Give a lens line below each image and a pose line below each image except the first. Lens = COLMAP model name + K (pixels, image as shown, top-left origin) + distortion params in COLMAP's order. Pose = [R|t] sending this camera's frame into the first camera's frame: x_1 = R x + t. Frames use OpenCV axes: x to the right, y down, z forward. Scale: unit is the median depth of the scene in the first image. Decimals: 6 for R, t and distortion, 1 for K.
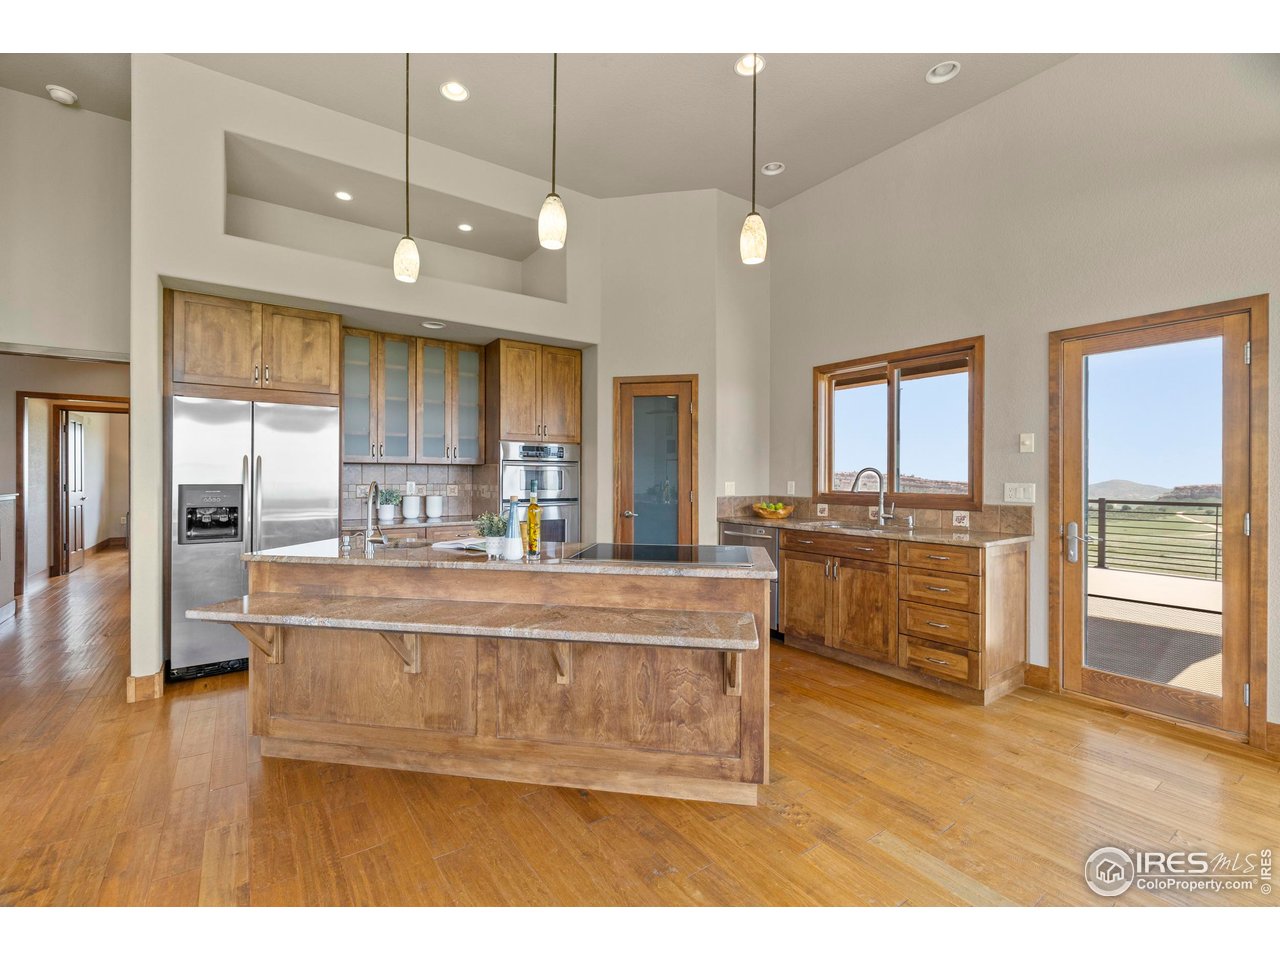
lens RADIAL K [[557.0, 0, 627.2], [0, 557.0, 475.6], [0, 0, 1]] dist [-0.002559, 0.000020]
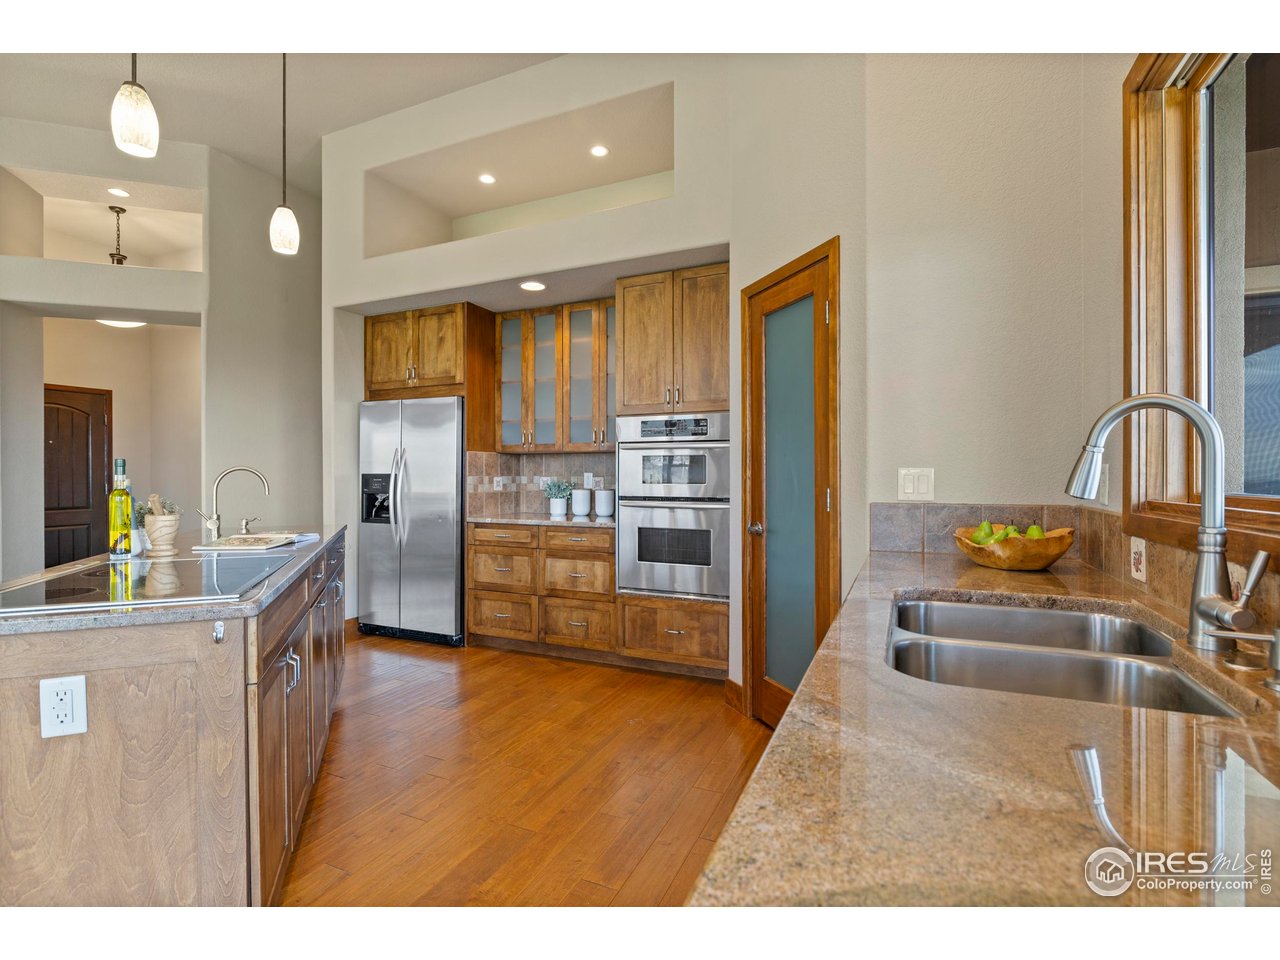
lens RADIAL K [[608.4, 0, 637.9], [0, 608.4, 474.3], [0, 0, 1]] dist [-0.001159, -0.000018]
pose [[0.514660, -0.005342, -0.857378, 0.572246], [0.003921, 0.999985, -0.003877, 0.021154], [0.857386, -0.001367, 0.514673, 0.721522]]
